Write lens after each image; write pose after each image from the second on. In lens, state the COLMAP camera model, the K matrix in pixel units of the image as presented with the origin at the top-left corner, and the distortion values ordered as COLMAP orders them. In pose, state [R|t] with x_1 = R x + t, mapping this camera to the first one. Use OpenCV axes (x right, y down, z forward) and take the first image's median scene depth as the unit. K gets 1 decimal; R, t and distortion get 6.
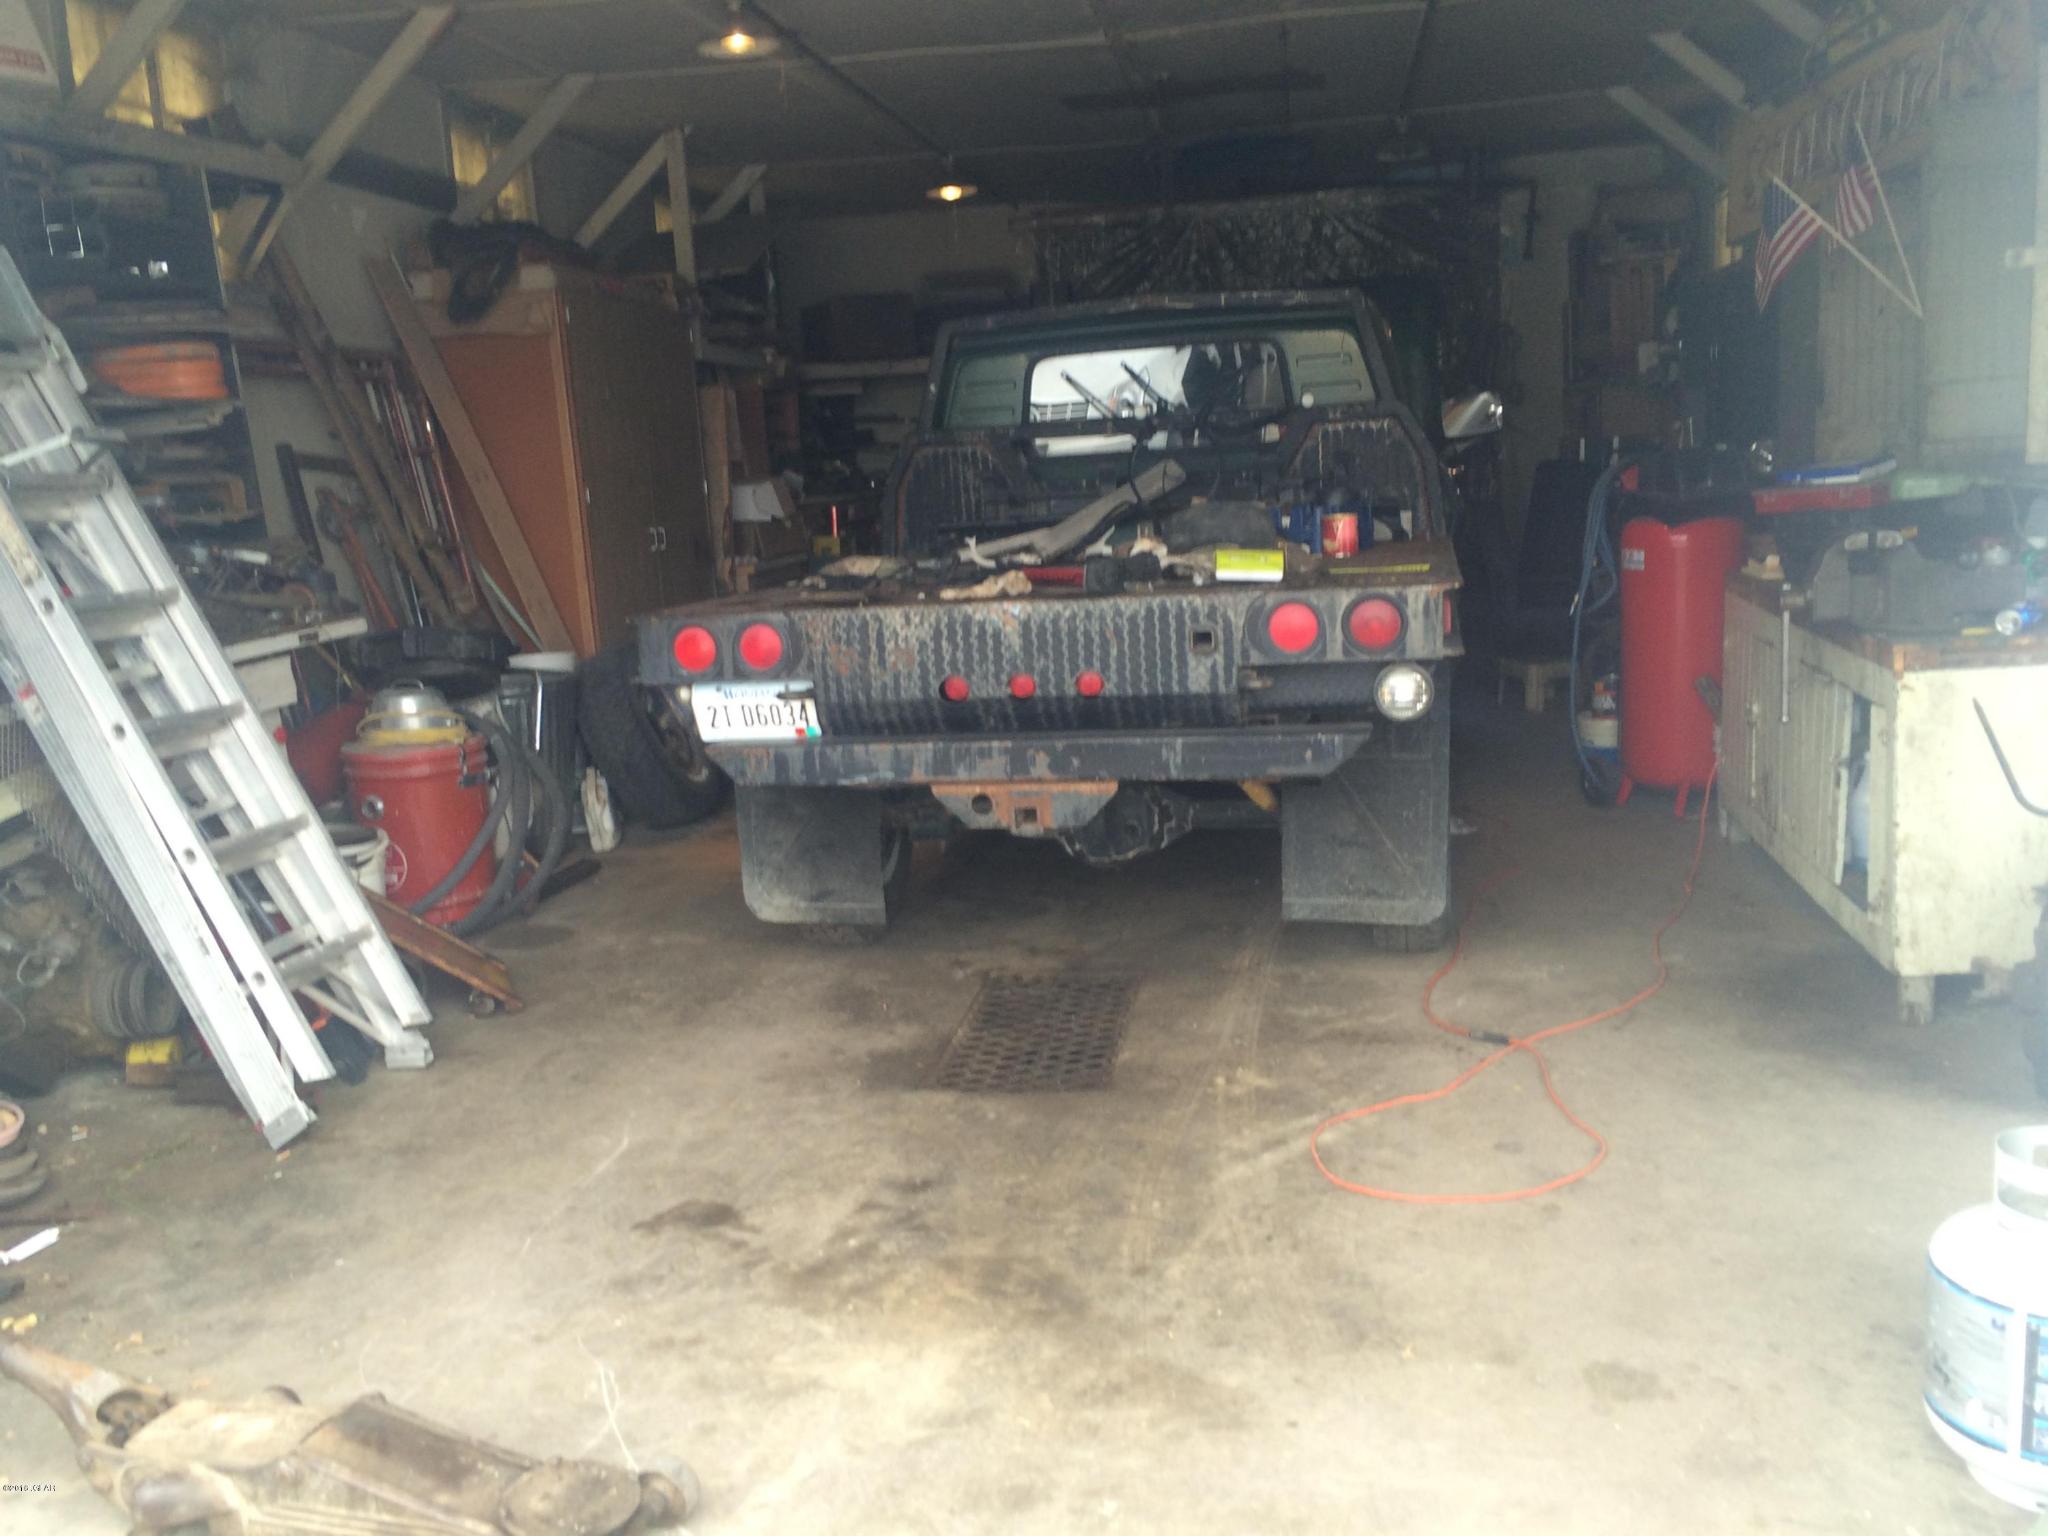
lens RADIAL K [[1731.1, 0, 1024.0], [0, 1731.1, 768.0], [0, 0, 1]] dist [0.045349, -0.069971]
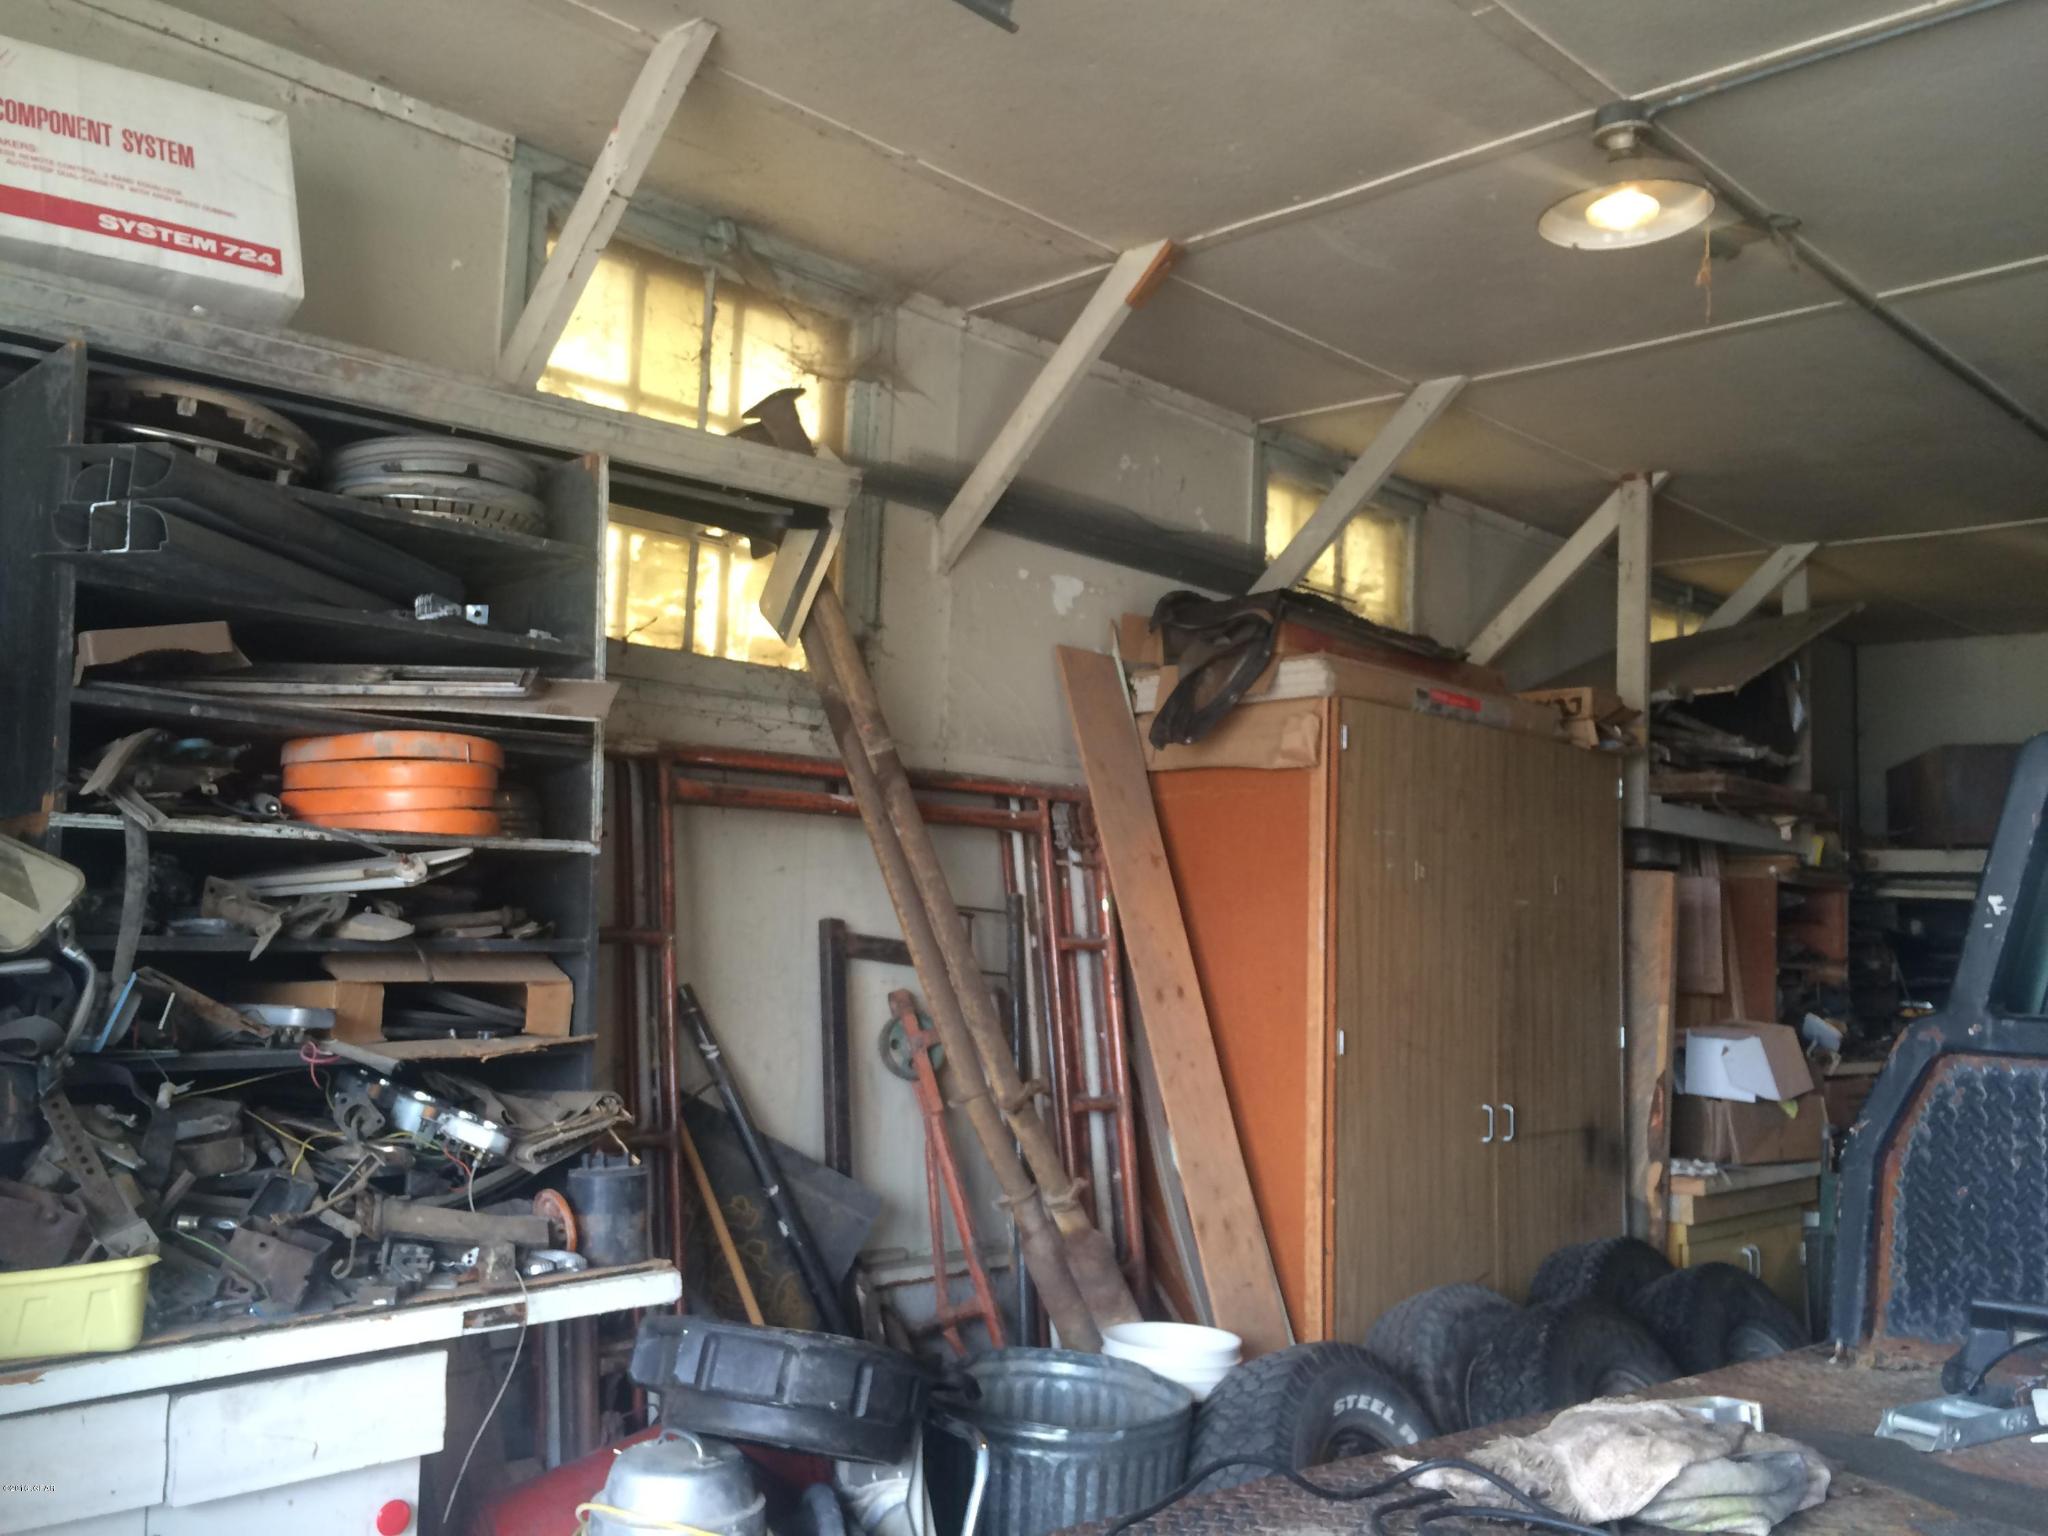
lens RADIAL K [[1807.6, 0, 1024.0], [0, 1807.6, 768.0], [0, 0, 1]] dist [0.063981, 0.004101]
pose [[0.820334, 0.026969, -0.571248, 0.000746], [-0.177355, 0.961636, -0.209288, -0.102766], [0.543689, 0.273000, 0.793646, 0.456339]]
